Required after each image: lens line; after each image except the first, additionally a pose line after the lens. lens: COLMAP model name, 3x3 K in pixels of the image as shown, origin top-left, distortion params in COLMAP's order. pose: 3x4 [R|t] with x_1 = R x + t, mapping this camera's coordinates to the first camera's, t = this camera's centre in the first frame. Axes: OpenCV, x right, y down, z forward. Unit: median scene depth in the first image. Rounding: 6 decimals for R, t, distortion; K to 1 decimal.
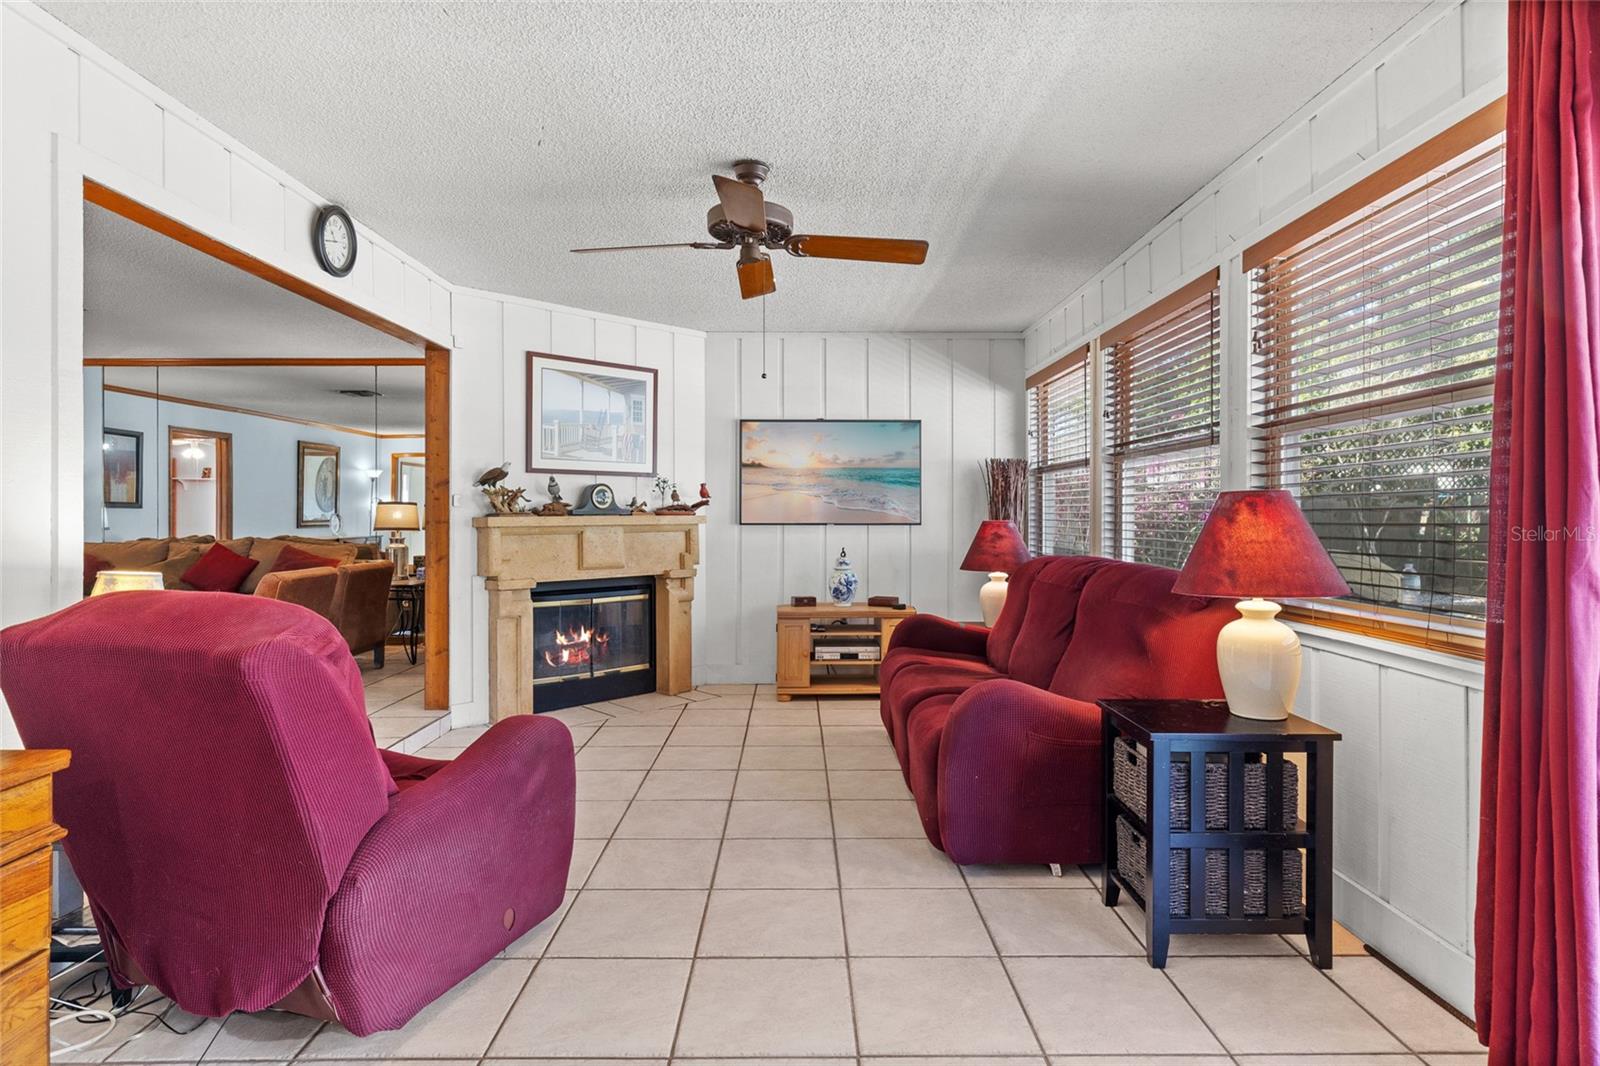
lens RADIAL K [[835.2, 0, 802.4], [0, 835.2, 520.7], [0, 0, 1]] dist [0.001307, -0.000366]
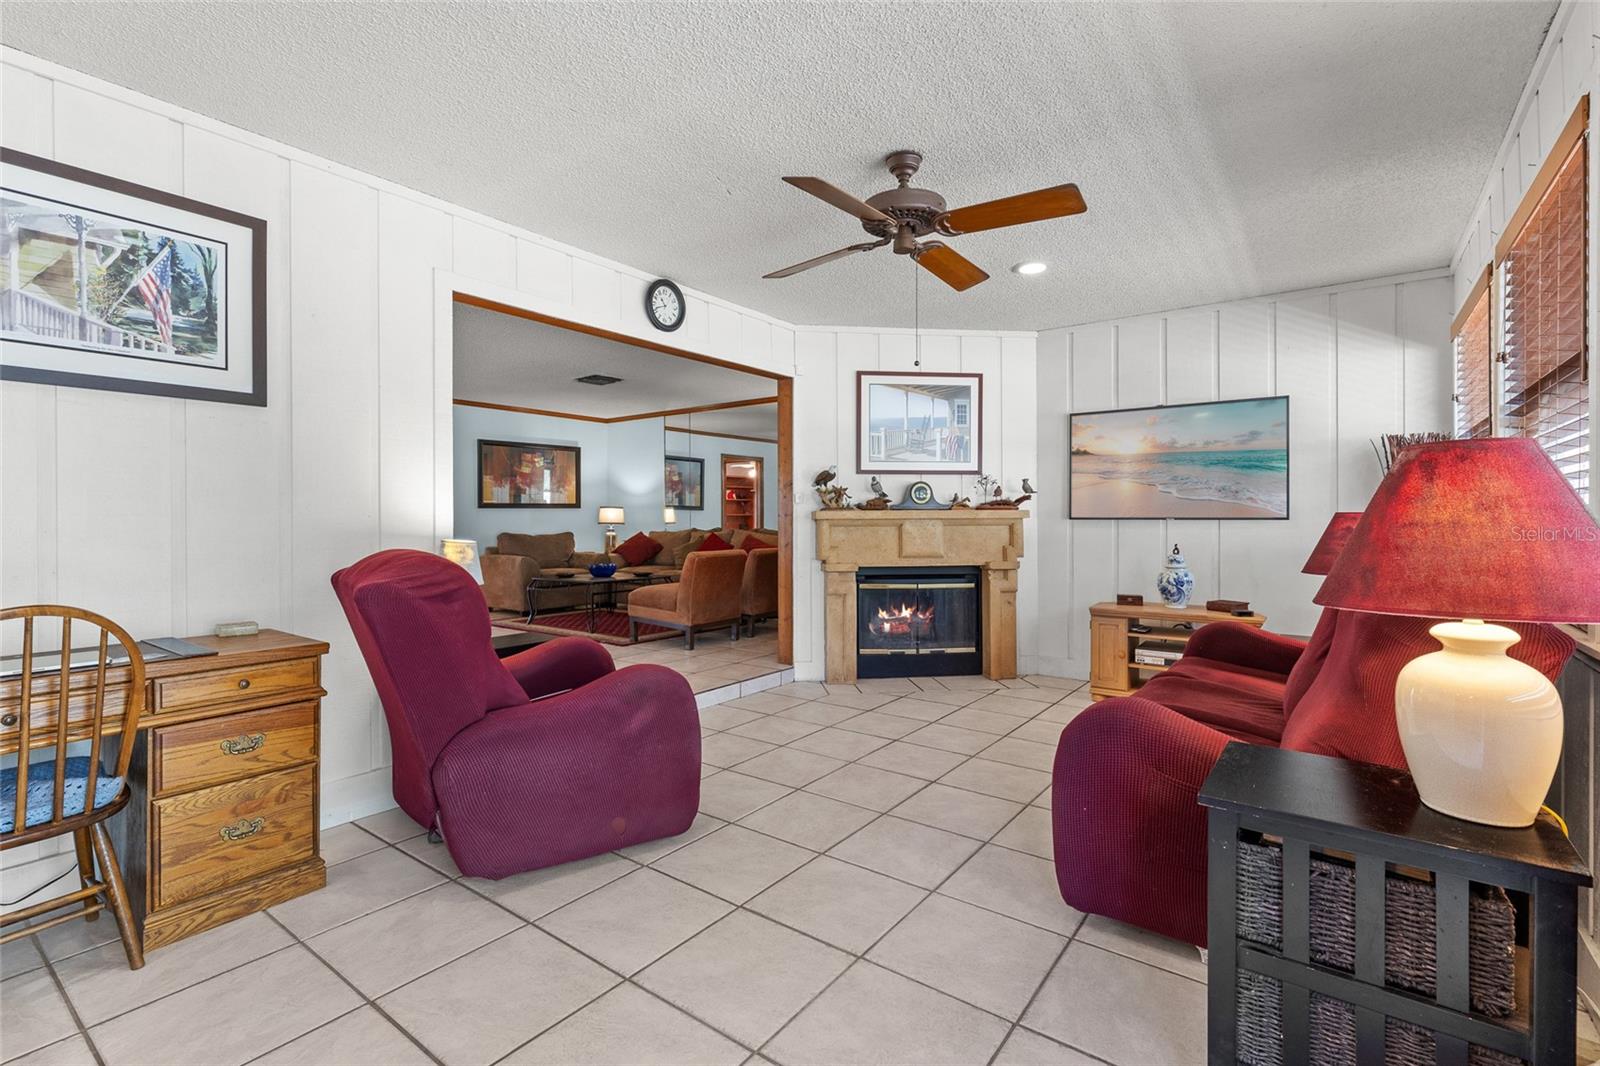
lens RADIAL K [[724.2, 0, 804.0], [0, 724.2, 524.1], [0, 0, 1]] dist [0.007688, -0.000204]
pose [[0.798596, 0.004128, -0.601854, 0.214349], [-0.003656, 0.999991, 0.002007, 0.010969], [0.601857, 0.000598, 0.798604, 0.127580]]
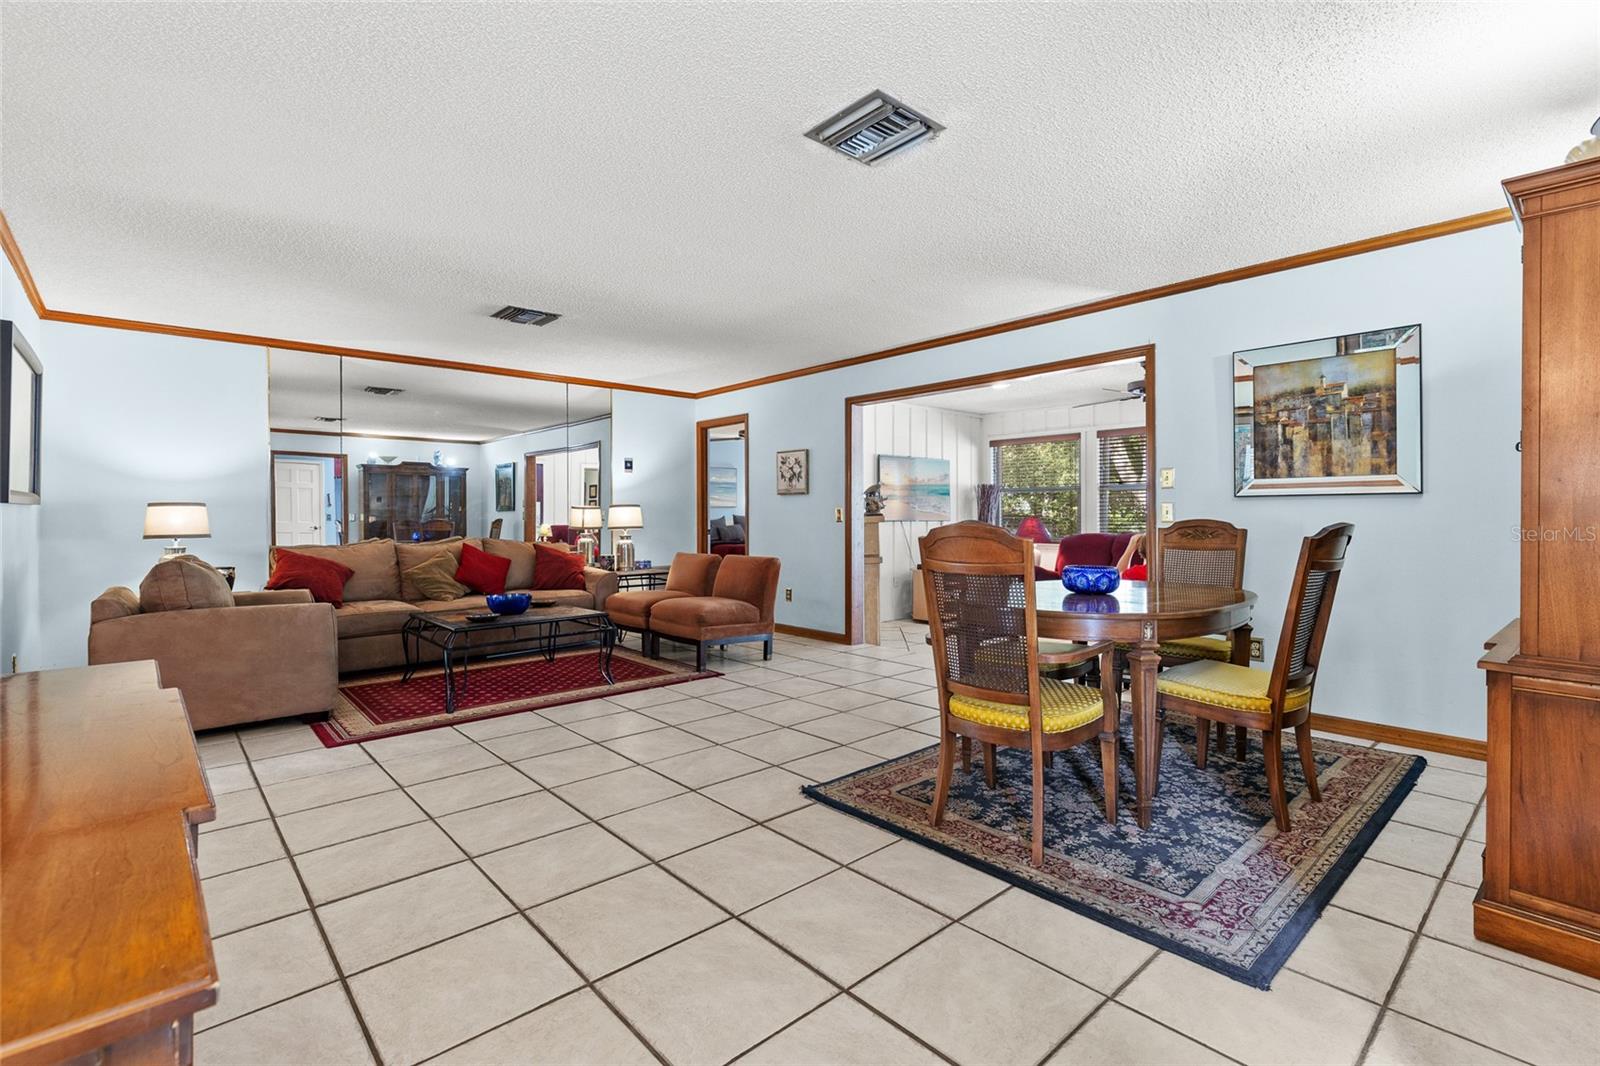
lens RADIAL K [[724.2, 0, 804.0], [0, 724.2, 524.1], [0, 0, 1]] dist [0.007688, -0.000204]
pose [[0.748039, -0.010792, 0.663568, -1.215159], [0.010343, 0.999936, 0.004603, 0.003594], [-0.663575, 0.003420, 0.748102, 0.076669]]
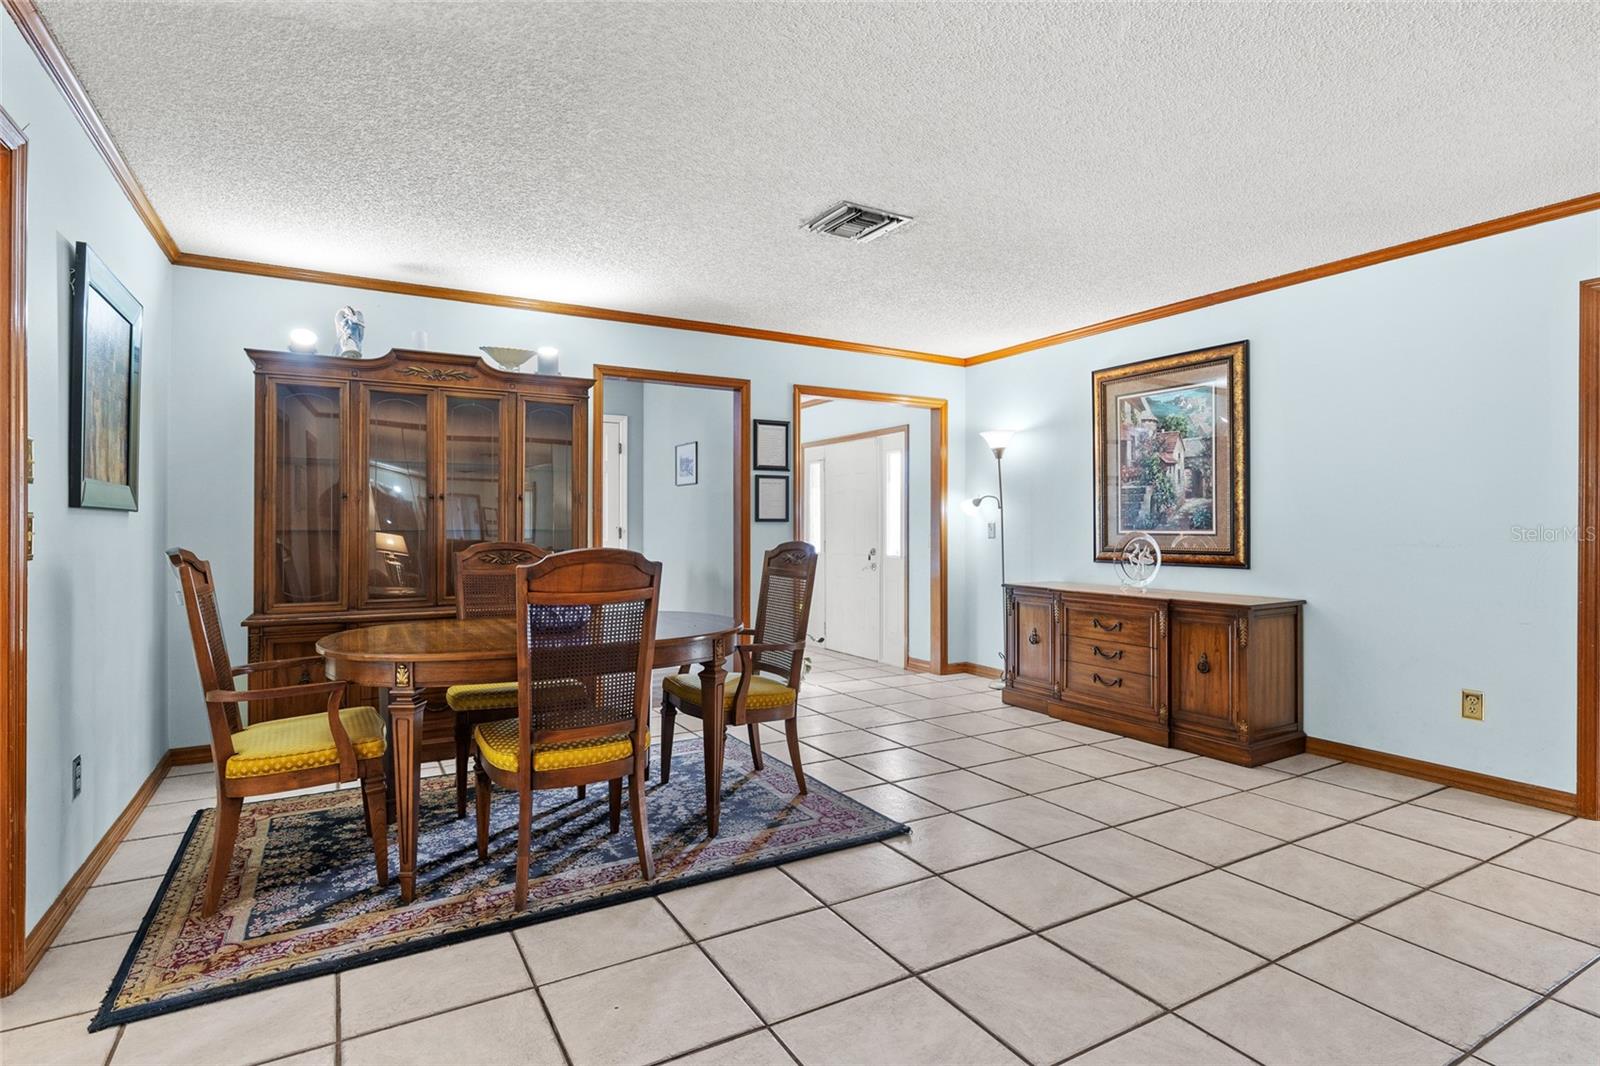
lens RADIAL K [[807.4, 0, 804.6], [0, 807.4, 525.0], [0, 0, 1]] dist [0.000935, -0.000506]
pose [[-0.869236, -0.000179, -0.494397, -0.526990], [-0.005183, 0.999948, 0.008750, -0.012708], [0.494369, 0.010168, -0.869192, 0.922535]]
